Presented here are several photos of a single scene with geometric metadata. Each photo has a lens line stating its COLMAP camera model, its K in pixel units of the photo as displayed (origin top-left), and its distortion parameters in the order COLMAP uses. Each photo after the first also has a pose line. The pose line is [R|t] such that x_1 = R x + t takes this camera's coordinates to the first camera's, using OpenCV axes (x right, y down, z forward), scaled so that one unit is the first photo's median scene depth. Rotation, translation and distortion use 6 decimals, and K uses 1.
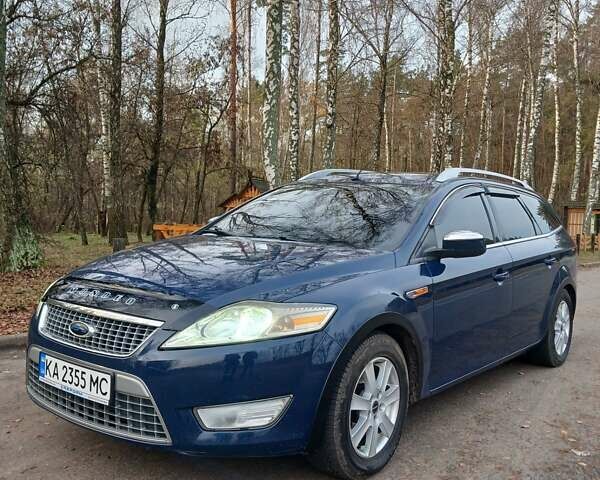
lens RADIAL K [[631.1, 0, 307.8], [0, 631.1, 238.6], [0, 0, 1]] dist [0.013351, -0.014993]
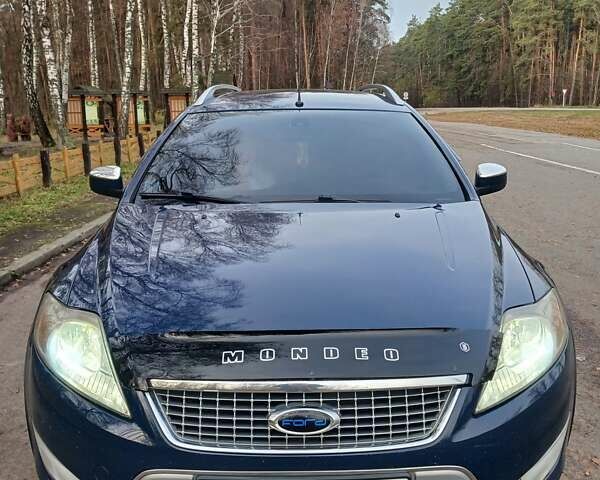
lens RADIAL K [[631.1, 0, 307.8], [0, 631.1, 238.6], [0, 0, 1]] dist [0.013351, -0.014993]
pose [[0.790814, -0.172888, 0.587131, -0.657969], [0.066310, 0.977831, 0.198620, -0.133591], [-0.608454, -0.118139, 0.784746, 0.554303]]
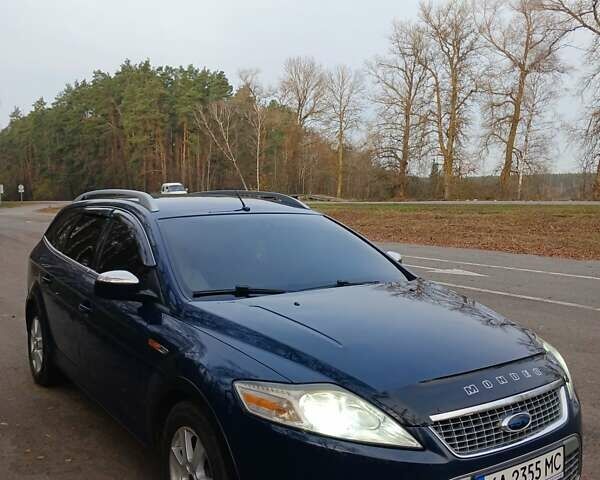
lens RADIAL K [[631.1, 0, 307.8], [0, 631.1, 238.6], [0, 0, 1]] dist [0.013351, -0.014993]
pose [[0.314253, -0.109335, 0.943022, -1.229590], [0.061694, 0.993598, 0.094640, -0.206613], [-0.947333, 0.028437, 0.318986, 0.973988]]
